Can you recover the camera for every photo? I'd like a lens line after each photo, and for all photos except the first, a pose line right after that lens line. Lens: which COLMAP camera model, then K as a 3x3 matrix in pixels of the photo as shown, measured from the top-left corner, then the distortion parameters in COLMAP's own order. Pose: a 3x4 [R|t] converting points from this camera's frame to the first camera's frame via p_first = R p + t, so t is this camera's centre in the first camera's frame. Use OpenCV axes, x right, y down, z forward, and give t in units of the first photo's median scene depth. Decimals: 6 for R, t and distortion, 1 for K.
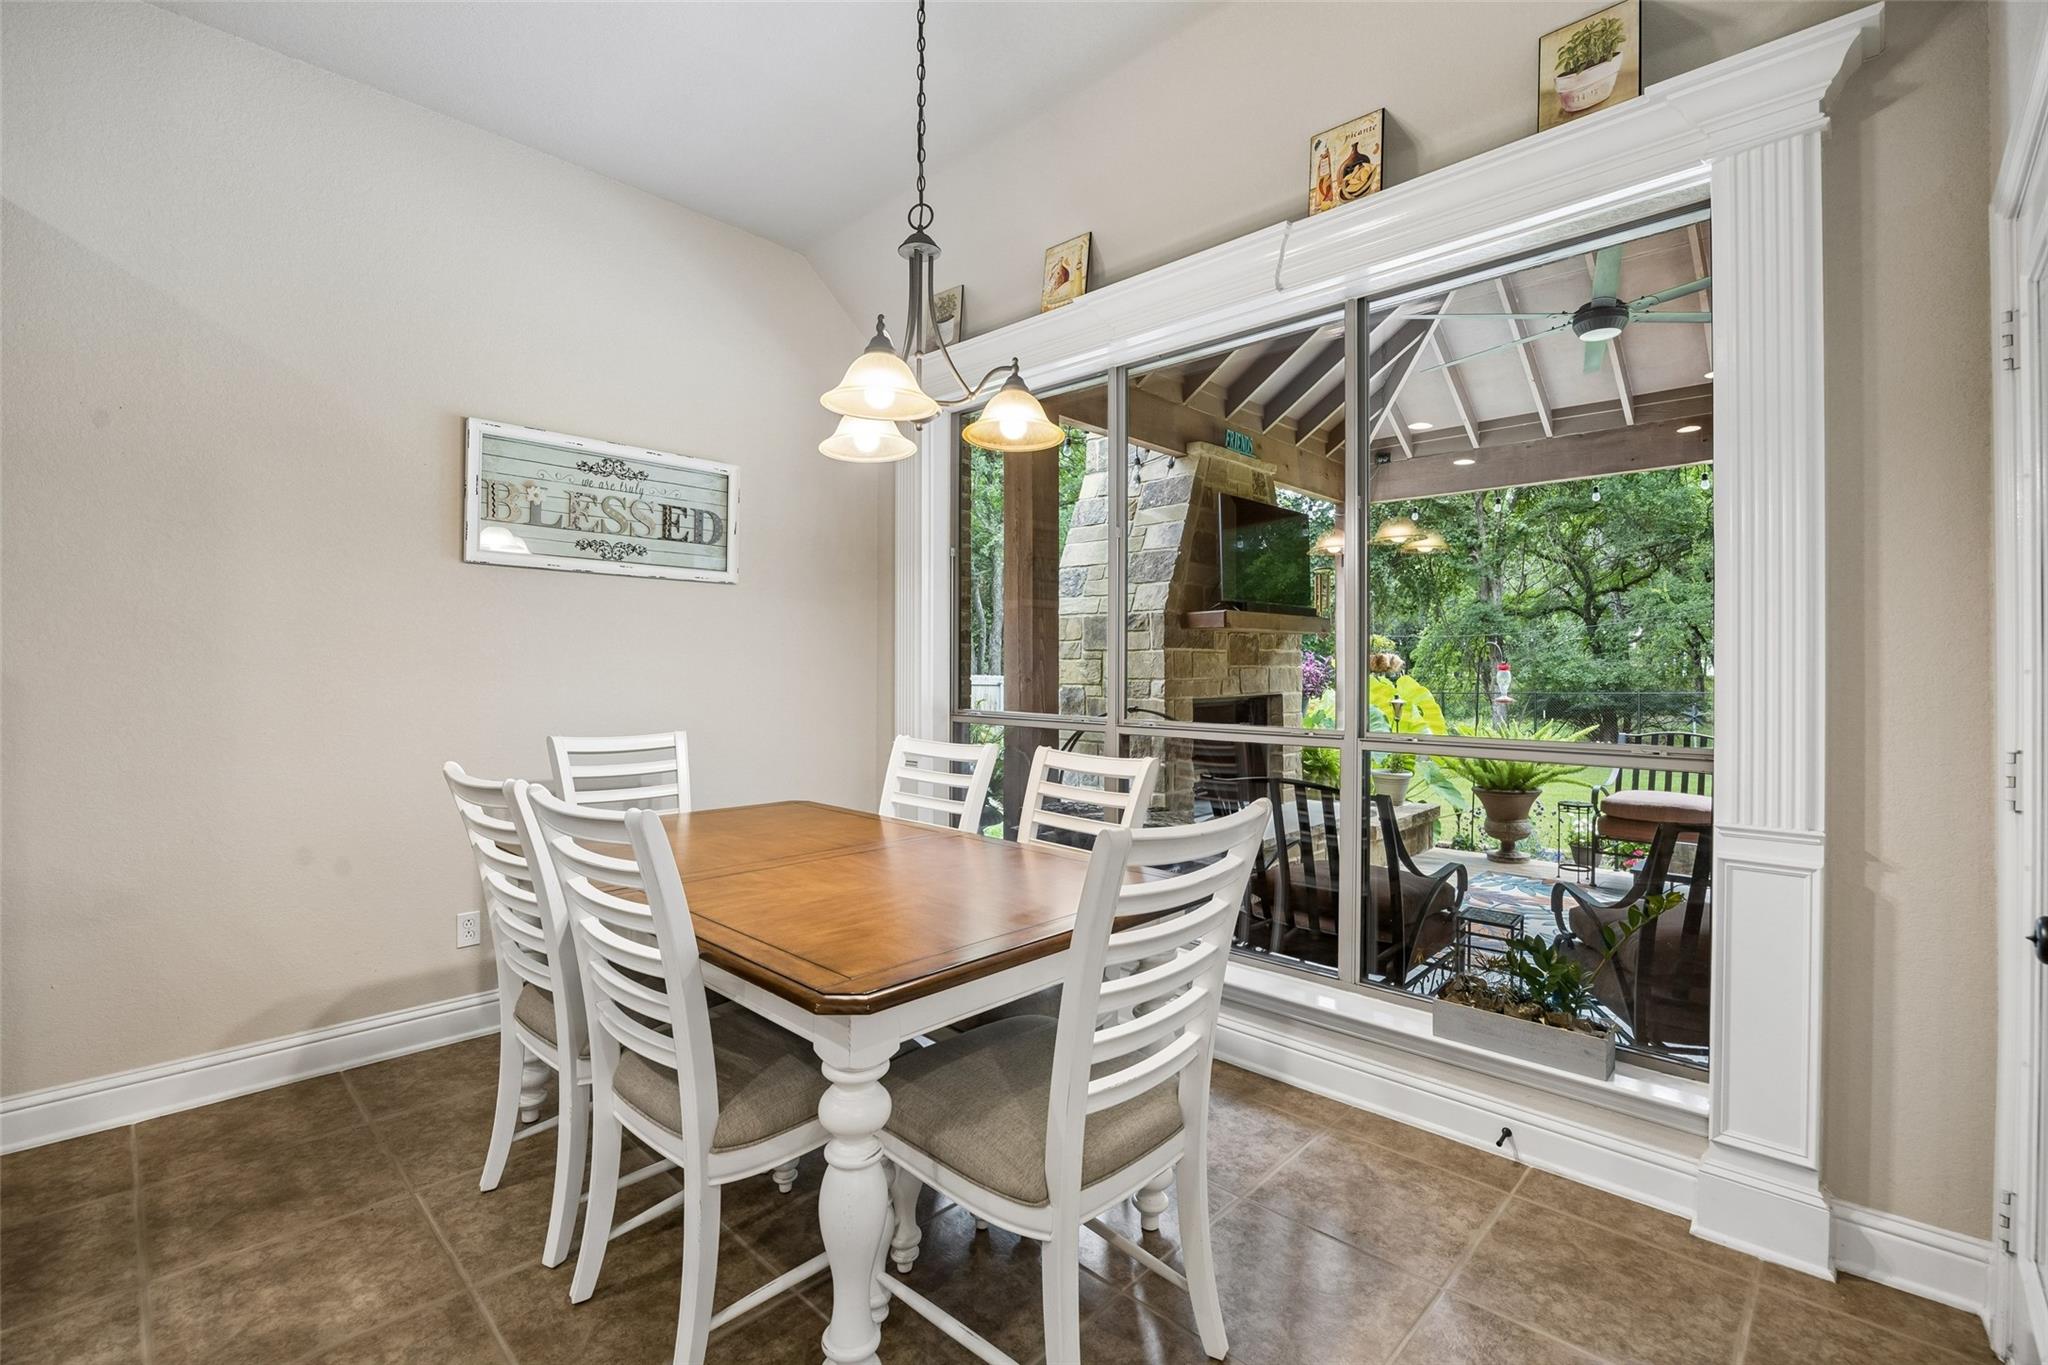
lens RADIAL K [[909.4, 0, 1027.7], [0, 909.4, 673.5], [0, 0, 1]] dist [-0.014753, 0.000391]
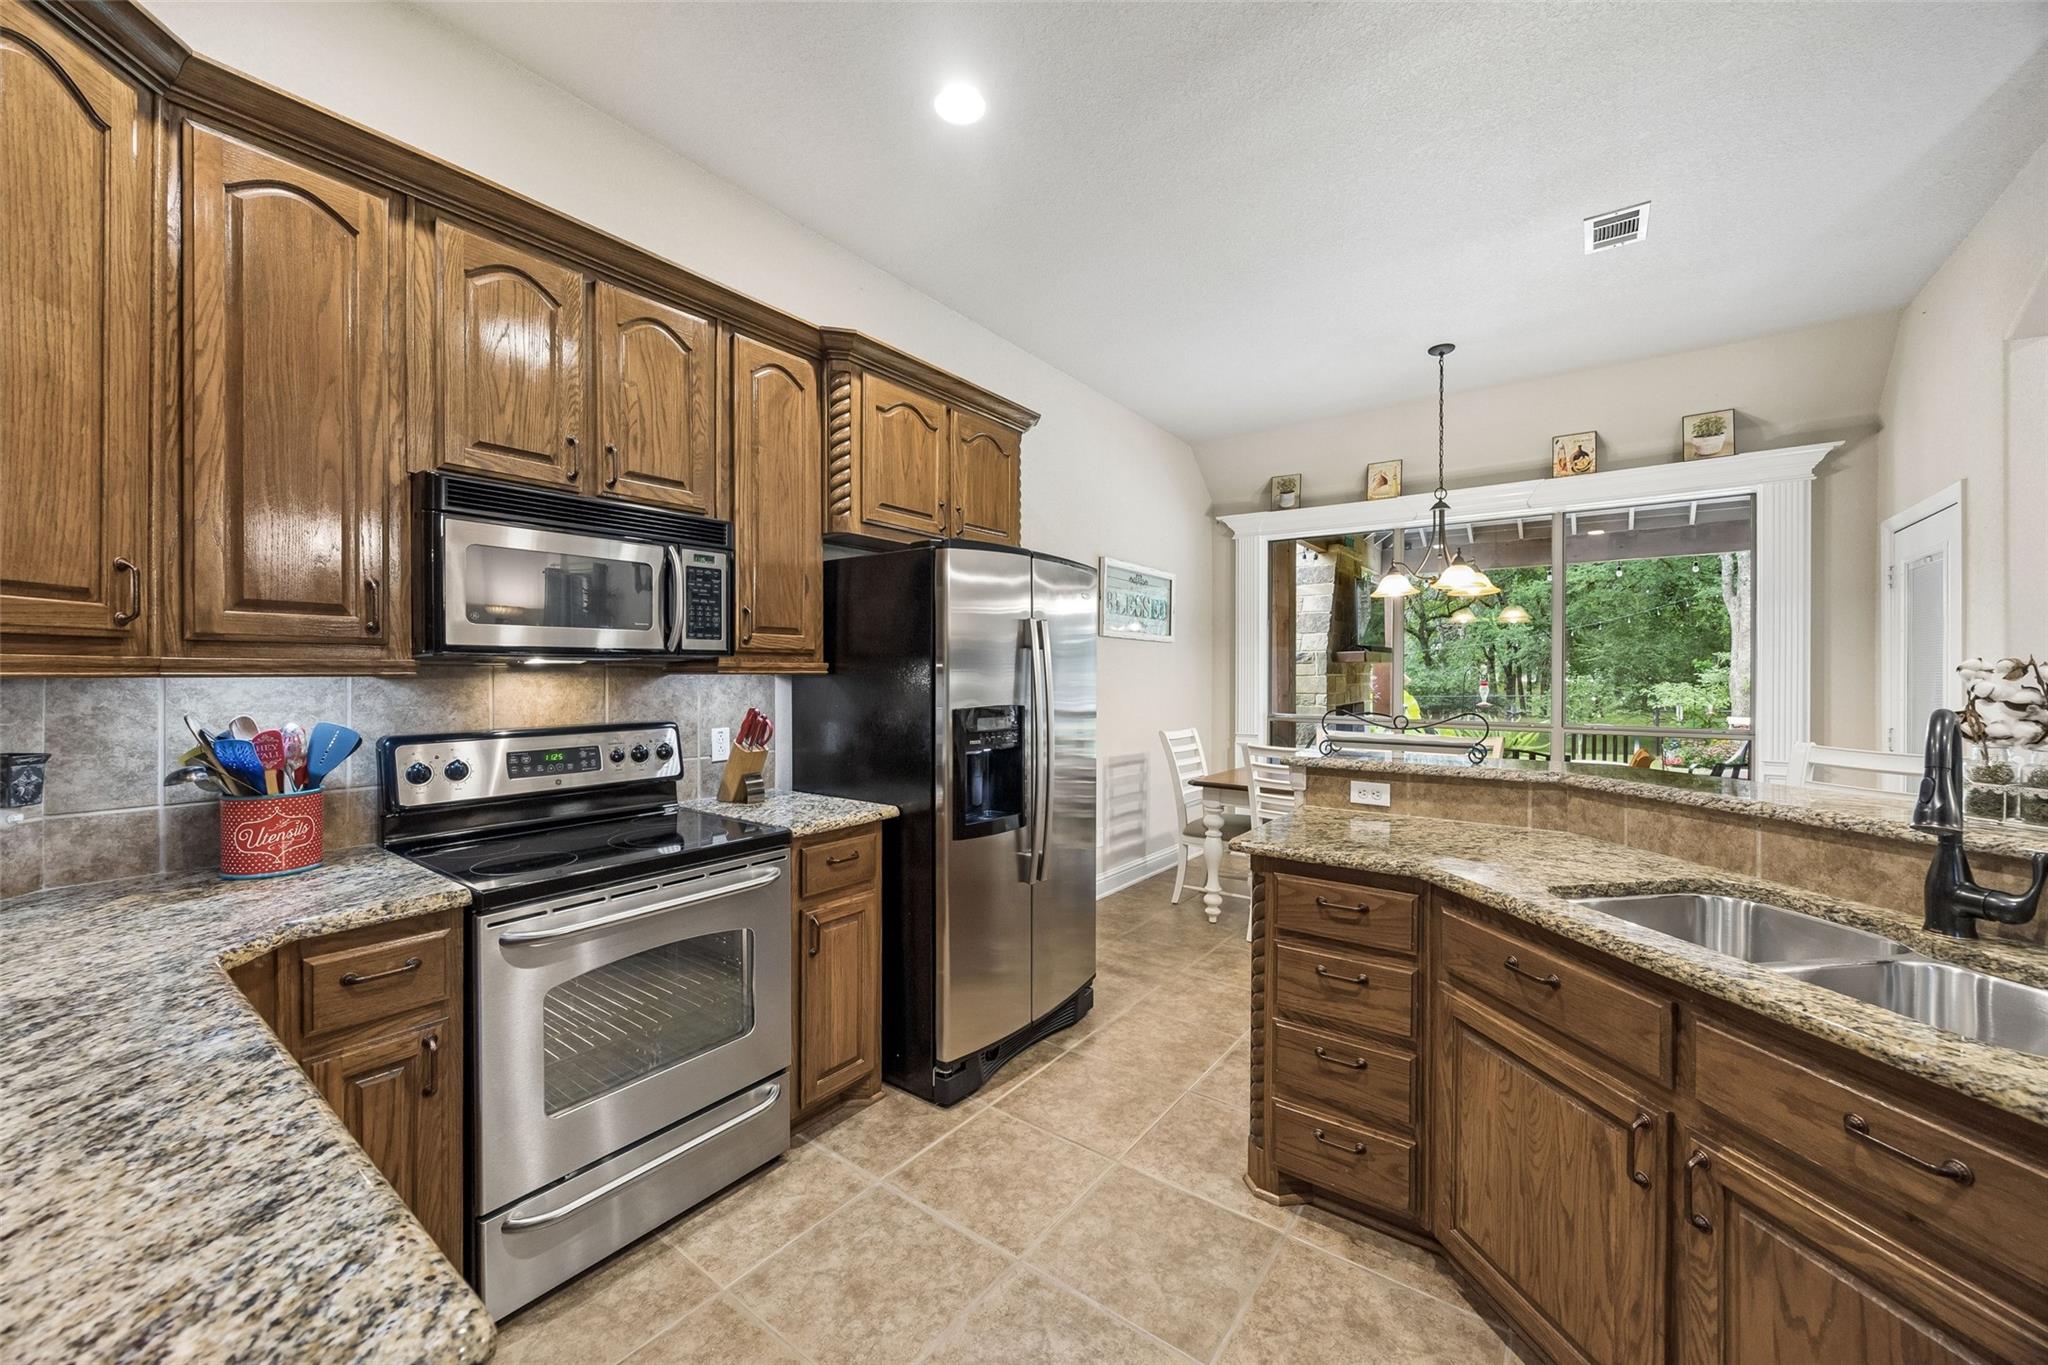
lens RADIAL K [[803.6, 0, 1016.3], [0, 803.6, 682.2], [0, 0, 1]] dist [0.002653, 0.000007]
pose [[0.990470, -0.004734, 0.137645, -1.203862], [0.004211, 0.999983, 0.004094, -0.046051], [-0.137662, -0.003475, 0.990473, -0.684685]]
